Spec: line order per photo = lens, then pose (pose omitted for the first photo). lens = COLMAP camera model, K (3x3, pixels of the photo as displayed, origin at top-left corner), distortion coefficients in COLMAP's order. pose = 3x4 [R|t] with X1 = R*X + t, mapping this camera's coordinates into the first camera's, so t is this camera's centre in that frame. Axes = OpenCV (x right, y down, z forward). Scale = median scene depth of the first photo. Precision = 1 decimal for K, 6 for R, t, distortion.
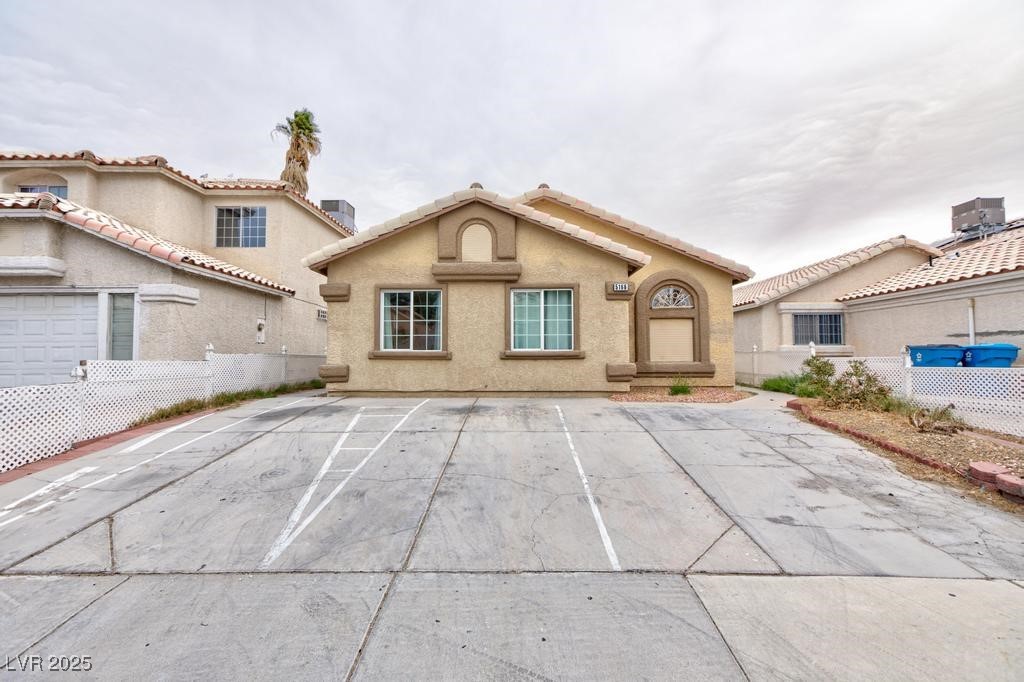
lens RADIAL K [[468.0, 0, 504.6], [0, 468.0, 340.9], [0, 0, 1]] dist [0.010349, 0.001237]
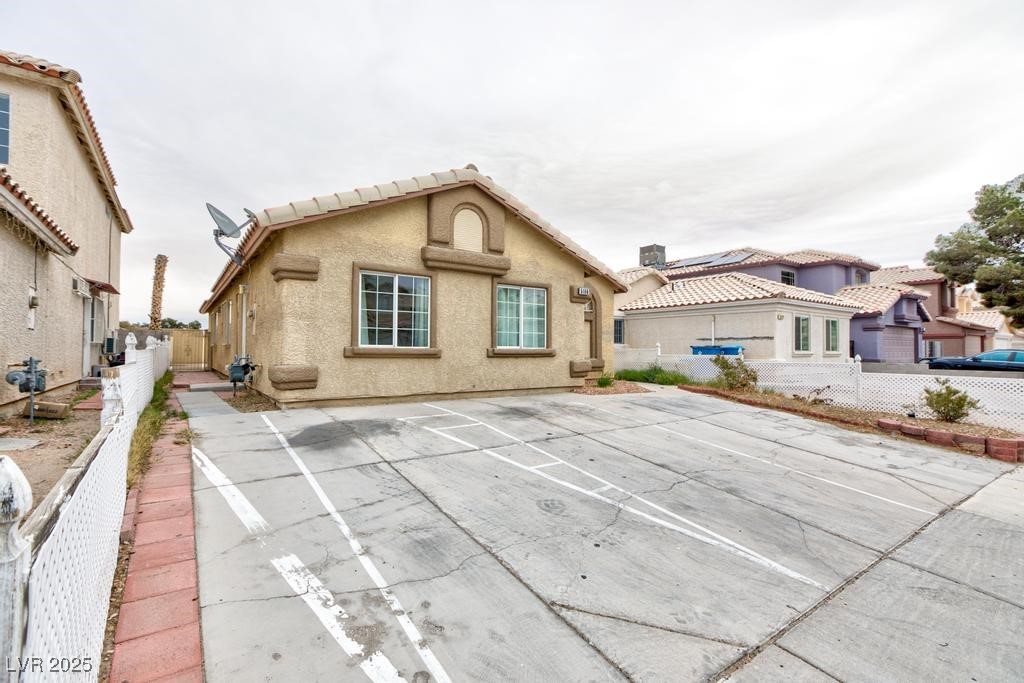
lens RADIAL K [[468.0, 0, 516.4], [0, 468.0, 343.1], [0, 0, 1]] dist [0.010349, 0.001237]
pose [[0.801927, 0.014266, 0.597252, -0.526765], [-0.026989, 0.999559, 0.012362, -0.002551], [-0.596812, -0.026032, 0.801958, 0.205792]]
